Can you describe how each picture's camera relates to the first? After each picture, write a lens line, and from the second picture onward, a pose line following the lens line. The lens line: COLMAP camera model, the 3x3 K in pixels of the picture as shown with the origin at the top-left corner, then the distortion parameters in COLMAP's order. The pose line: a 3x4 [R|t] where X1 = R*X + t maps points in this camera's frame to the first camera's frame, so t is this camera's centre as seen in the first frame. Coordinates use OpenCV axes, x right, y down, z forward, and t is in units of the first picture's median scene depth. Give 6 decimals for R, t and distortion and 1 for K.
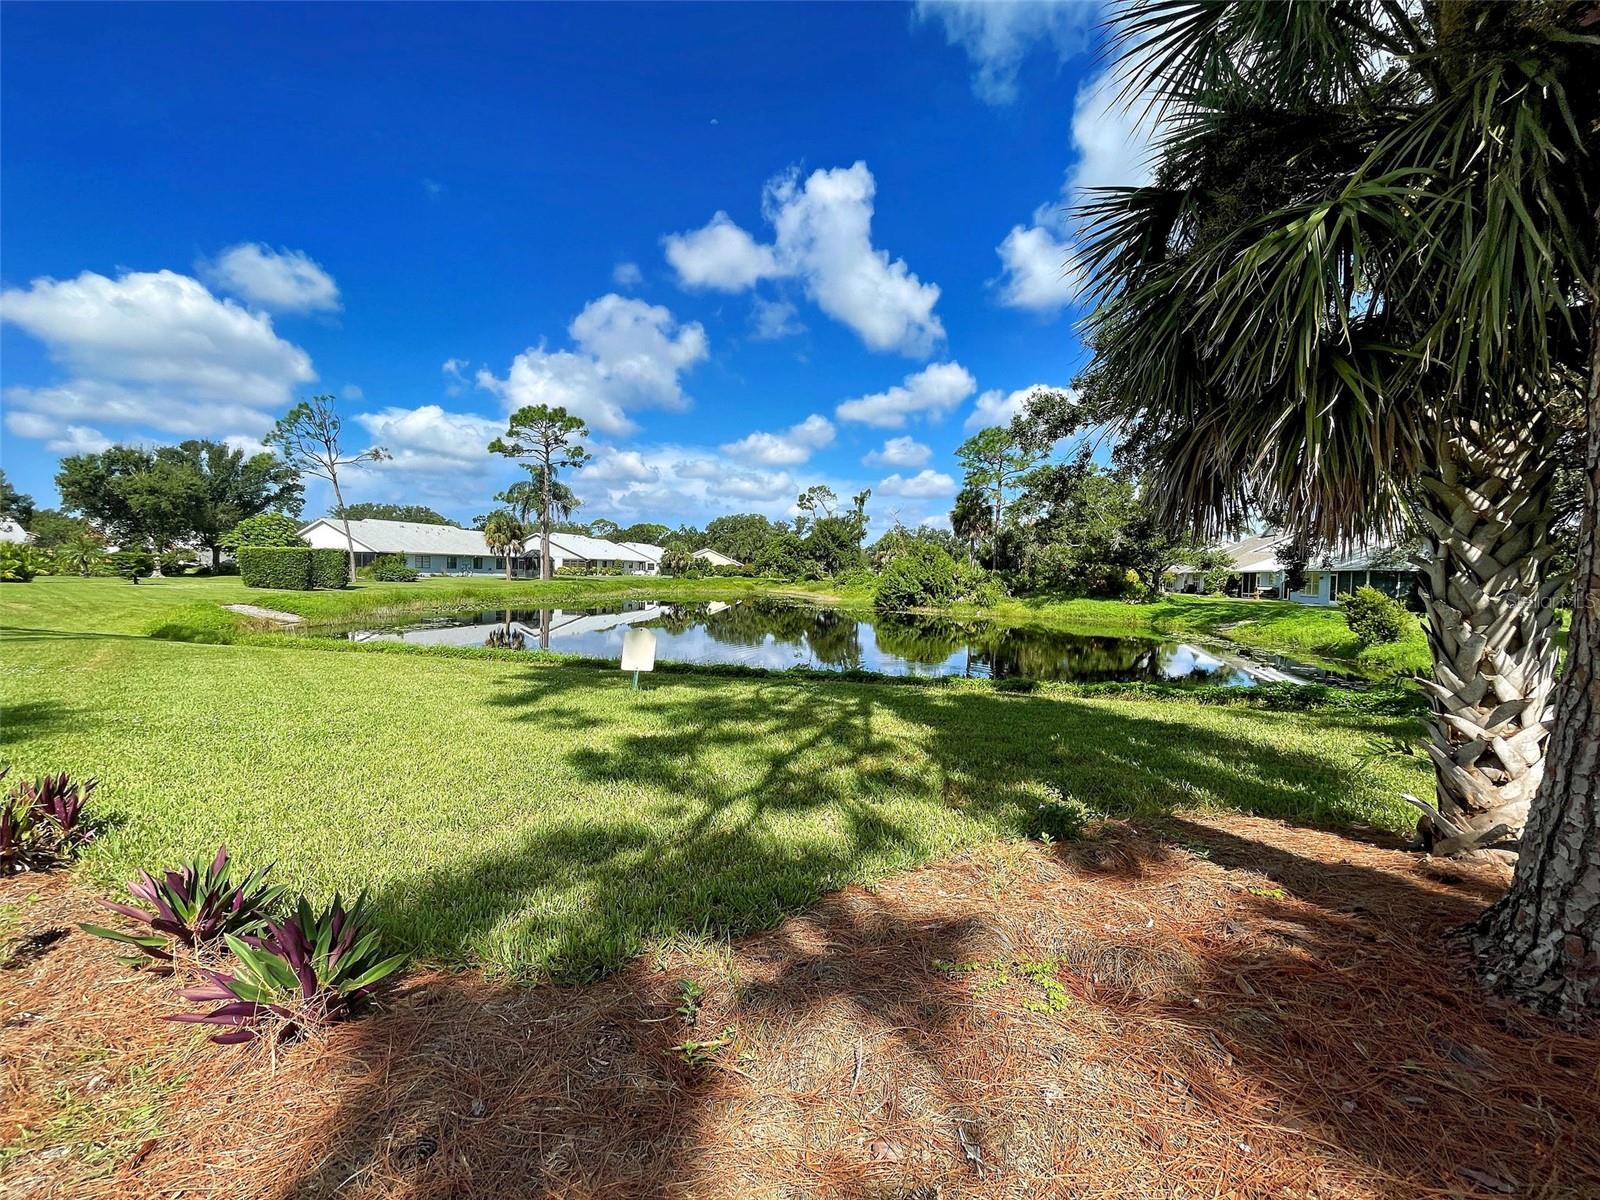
lens RADIAL K [[641.0, 0, 801.5], [0, 641.0, 567.8], [0, 0, 1]] dist [0.000193, 0.000018]
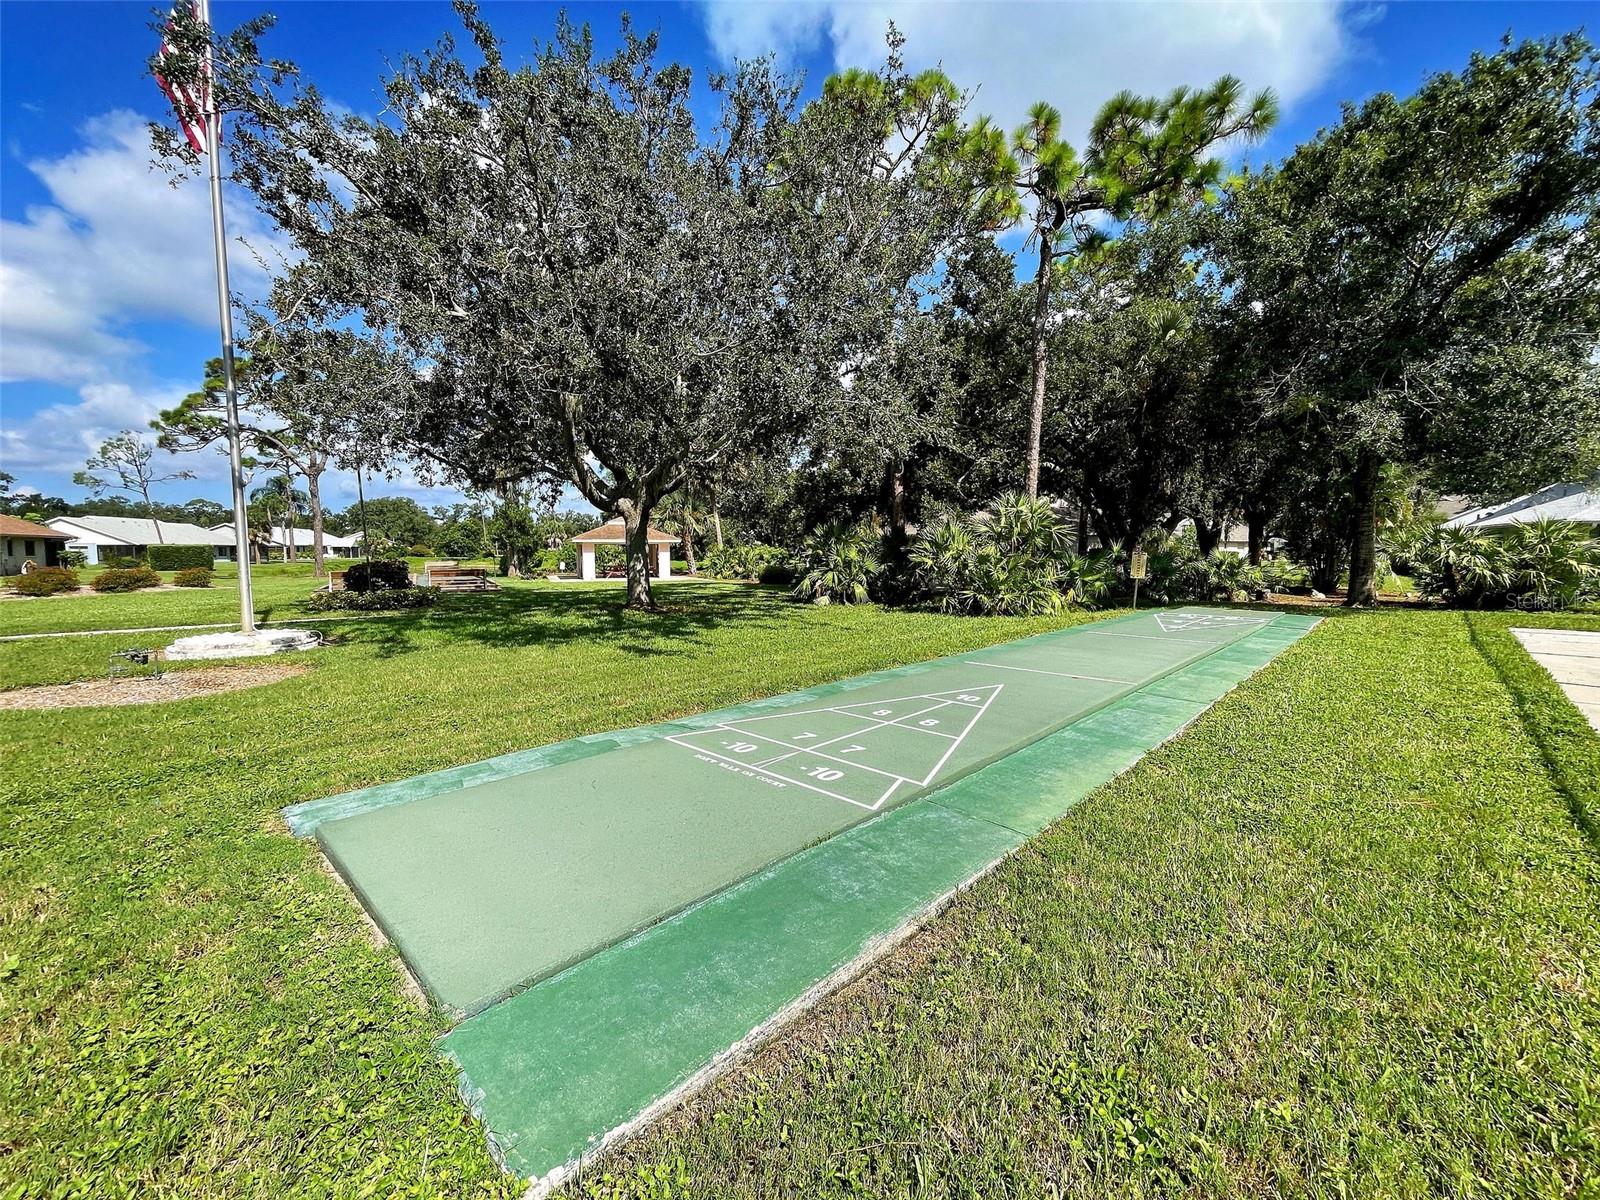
lens RADIAL K [[685.9, 0, 800.0], [0, 685.9, 600.0], [0, 0, 1]] dist [-0.000851, -0.000177]
pose [[0.863603, -0.067168, 0.499678, -0.153448], [0.024252, 0.995473, 0.091899, -0.006425], [-0.503589, -0.067245, 0.861322, -0.582368]]
